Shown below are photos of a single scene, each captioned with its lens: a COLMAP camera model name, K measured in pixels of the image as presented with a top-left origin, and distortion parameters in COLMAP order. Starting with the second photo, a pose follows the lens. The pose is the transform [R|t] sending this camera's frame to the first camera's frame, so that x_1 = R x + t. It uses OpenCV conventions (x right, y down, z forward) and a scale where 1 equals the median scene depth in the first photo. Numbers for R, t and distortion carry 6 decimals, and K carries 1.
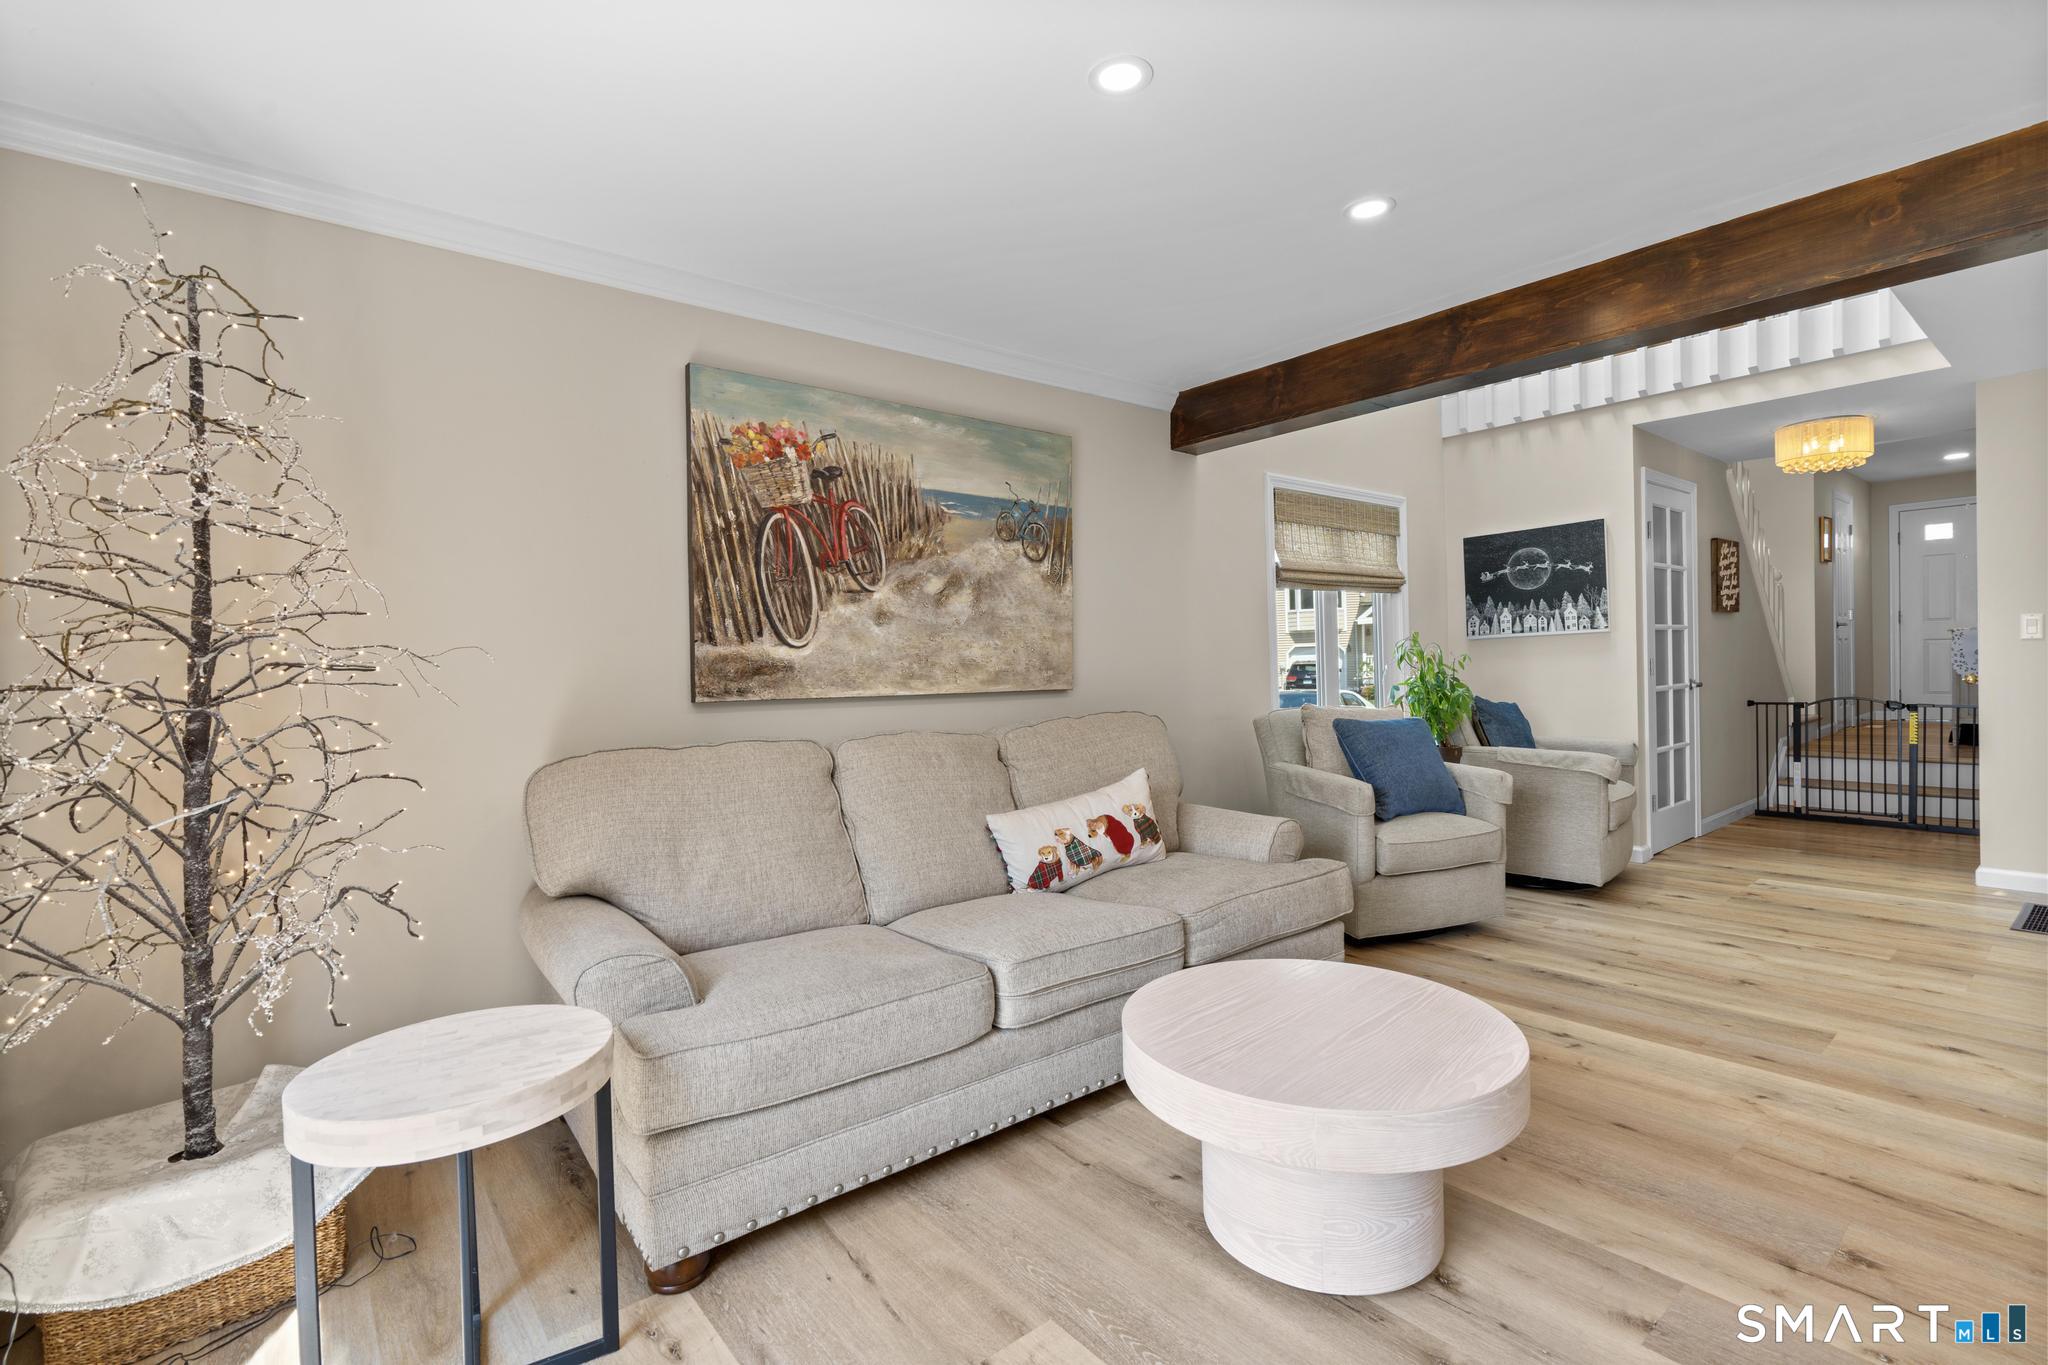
lens RADIAL K [[926.0, 0, 1030.3], [0, 926.0, 682.3], [0, 0, 1]] dist [-0.006279, 0.003975]
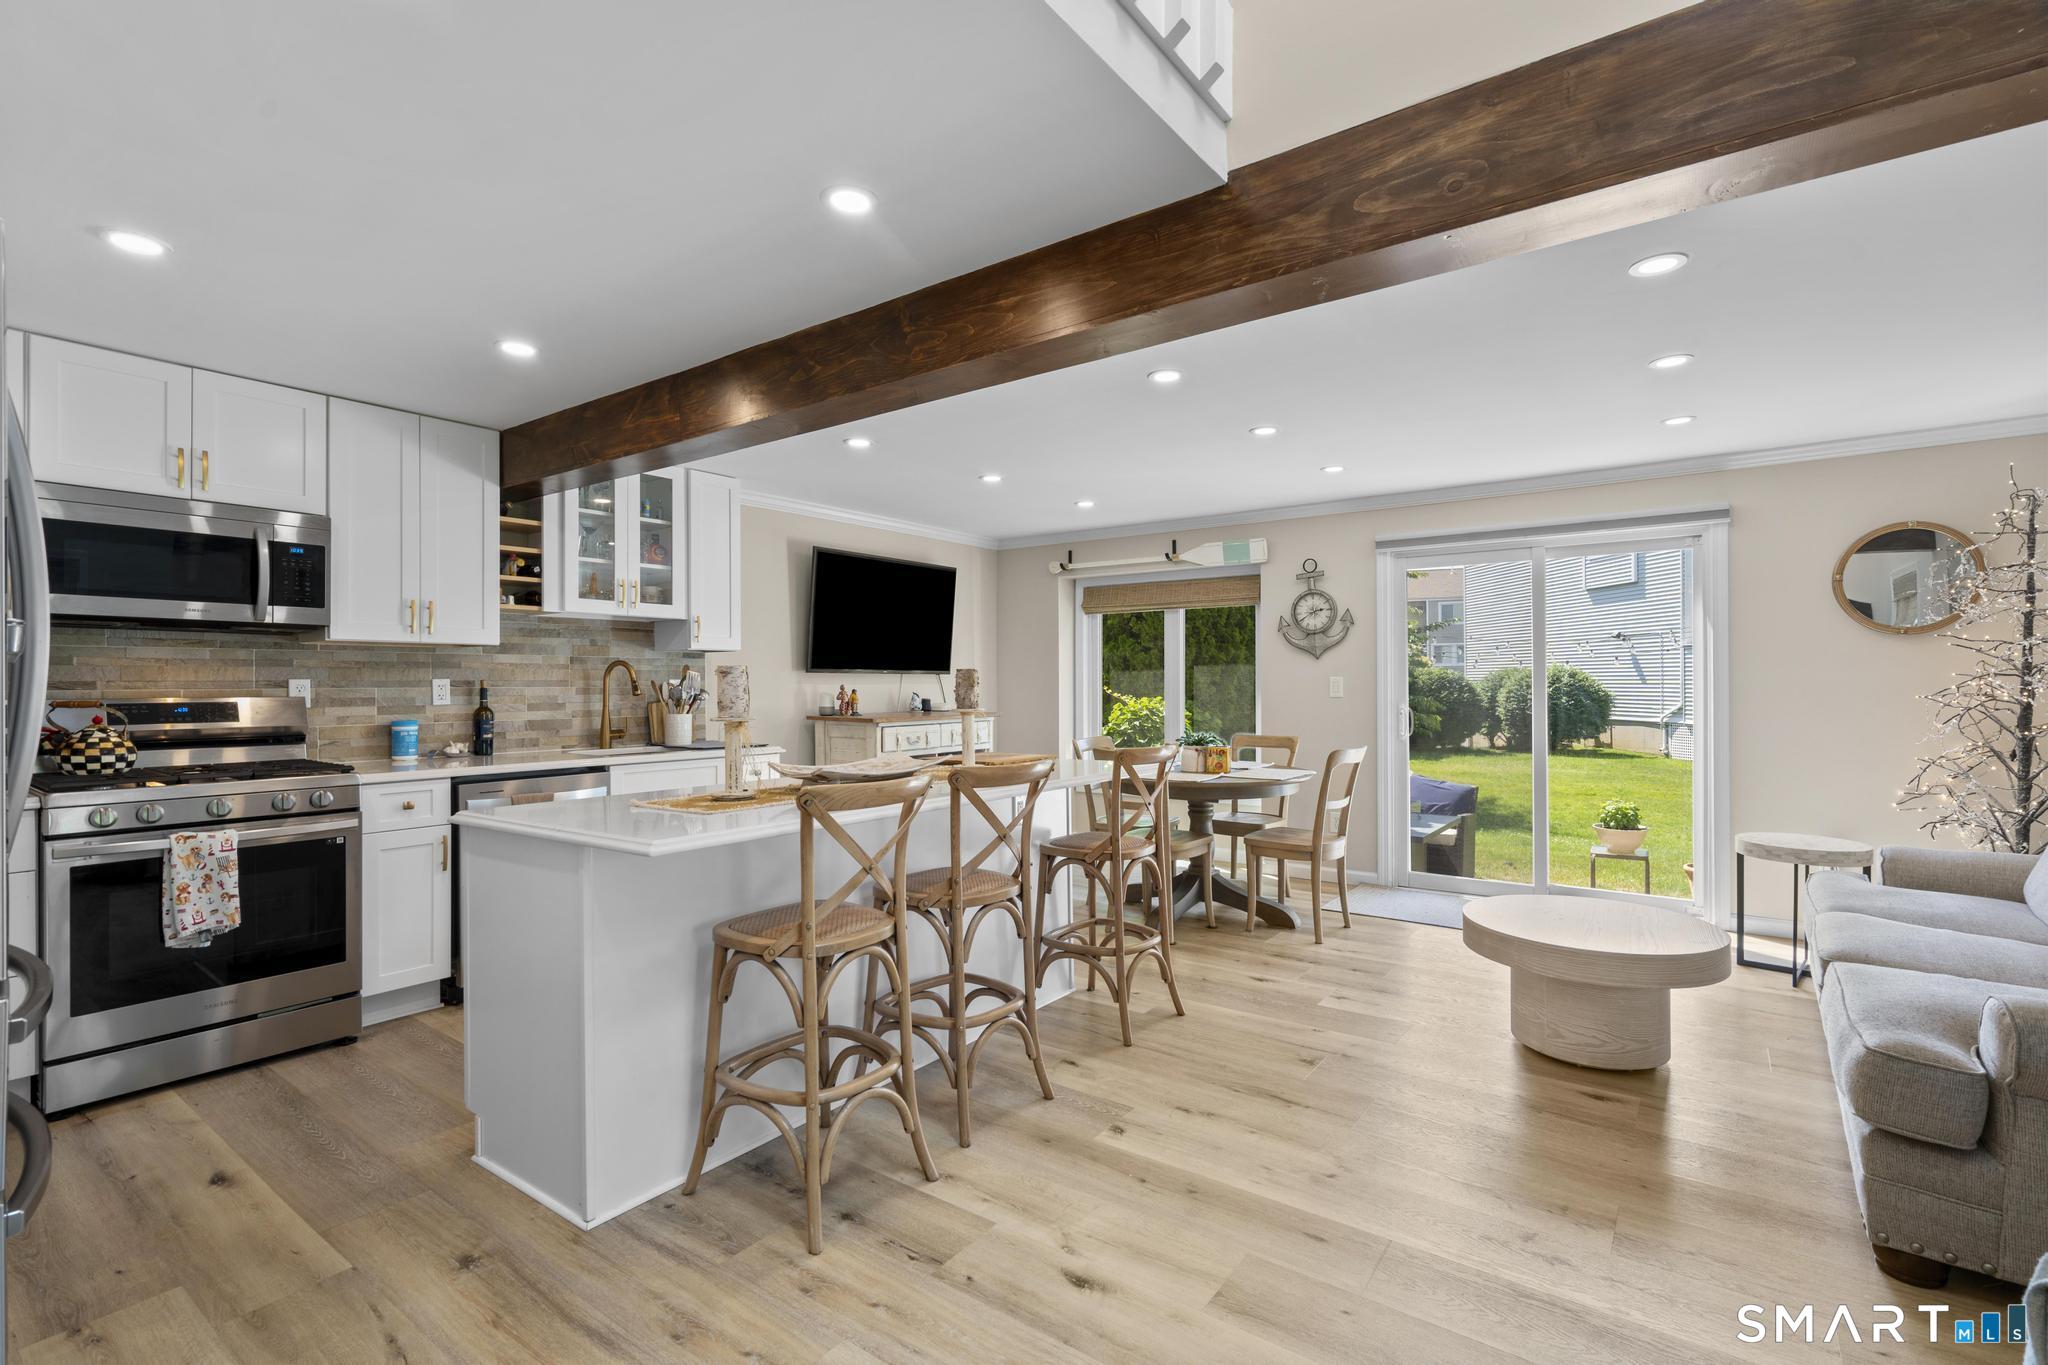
lens RADIAL K [[926.0, 0, 1029.5], [0, 926.0, 689.8], [0, 0, 1]] dist [-0.006279, 0.003975]
pose [[-0.969304, 0.032854, -0.243660, 0.989880], [0.025416, 0.999112, 0.033608, -0.082516], [0.244548, 0.026384, -0.969278, 1.391523]]
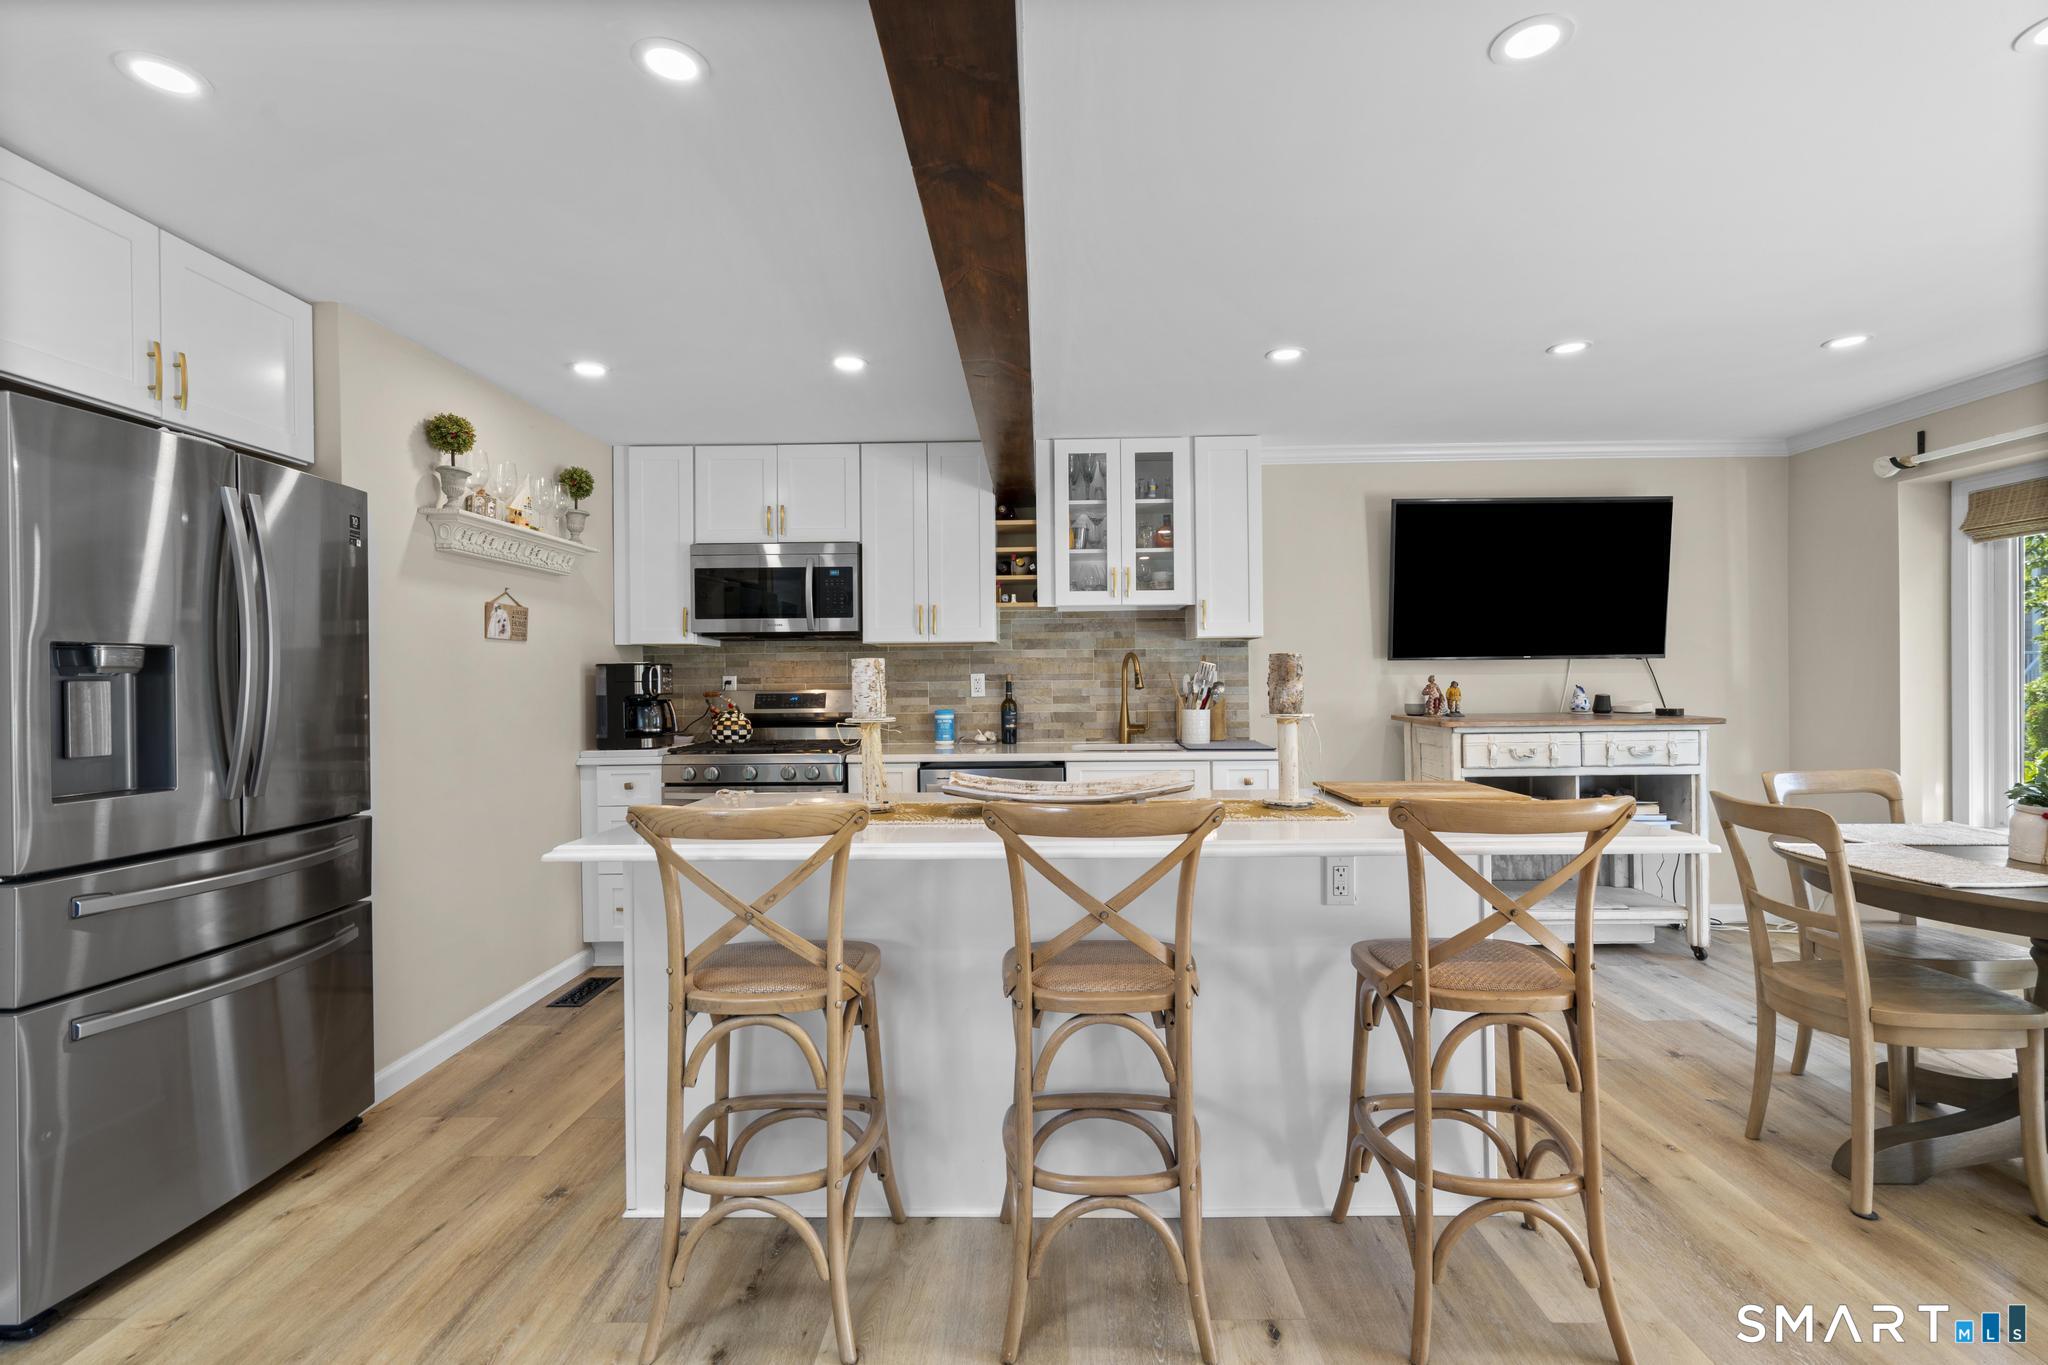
lens RADIAL K [[926.0, 0, 1029.5], [0, 926.0, 683.3], [0, 0, 1]] dist [-0.006279, 0.003975]
pose [[-0.759722, 0.034220, 0.649346, 0.470949], [0.045357, 0.998971, 0.000422, -0.056862], [-0.648664, 0.029773, -0.760493, 0.988945]]
